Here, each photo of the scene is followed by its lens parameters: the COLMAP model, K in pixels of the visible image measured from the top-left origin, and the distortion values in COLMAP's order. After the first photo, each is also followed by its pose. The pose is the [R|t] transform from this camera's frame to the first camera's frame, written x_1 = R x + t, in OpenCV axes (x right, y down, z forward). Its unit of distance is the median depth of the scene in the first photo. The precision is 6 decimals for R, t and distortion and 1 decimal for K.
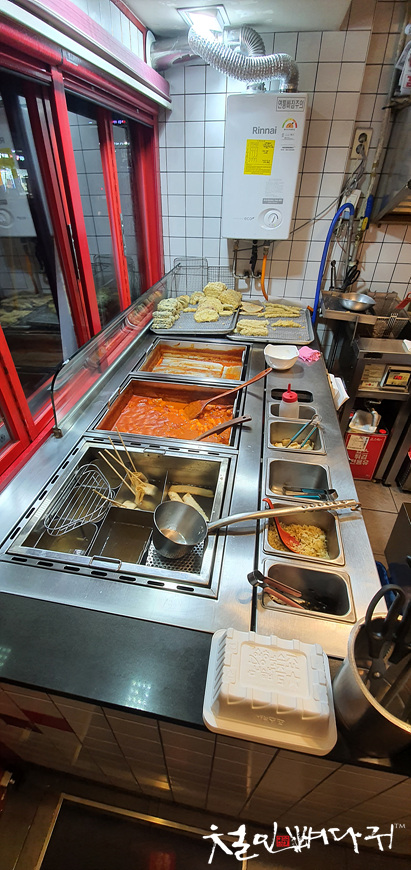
lens RADIAL K [[346.4, 0, 191.4], [0, 346.4, 435.9], [0, 0, 1]] dist [0.021412, -0.020722]
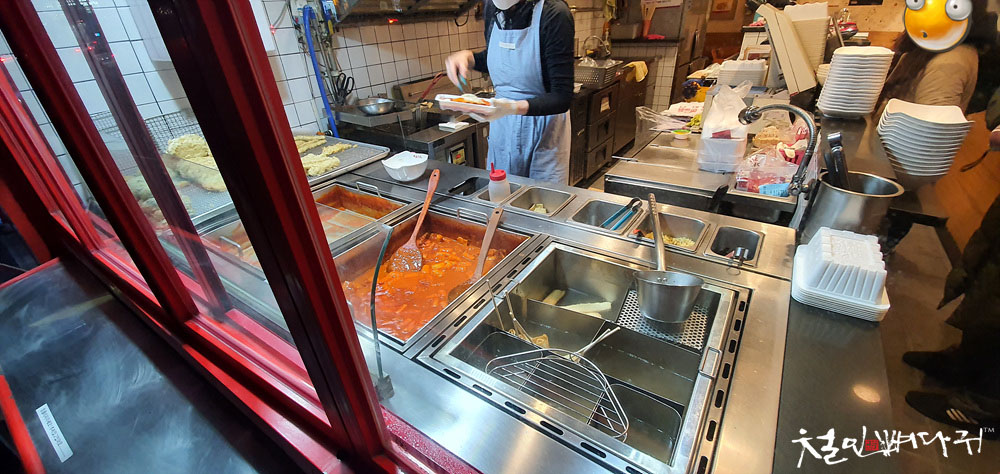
lens RADIAL K [[398.2, 0, 500.0], [0, 398.2, 237.0], [0, 0, 1]] dist [0.021412, -0.020722]
pose [[0.404093, -0.473586, 0.782576, -0.388649], [0.590608, 0.788386, 0.172134, -0.108269], [-0.698492, 0.392638, 0.598284, 0.298034]]
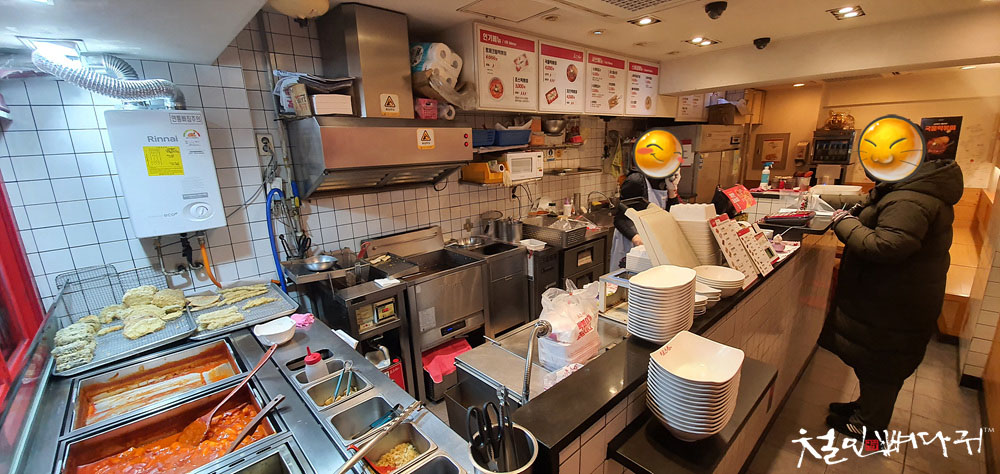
lens RADIAL K [[398.2, 0, 500.0], [0, 398.2, 237.0], [0, 0, 1]] dist [0.021412, -0.020722]
pose [[0.593330, -0.205095, 0.778393, -0.146643], [0.511988, 0.842340, -0.168319, 0.041175], [-0.621150, 0.498397, 0.604792, -0.136076]]
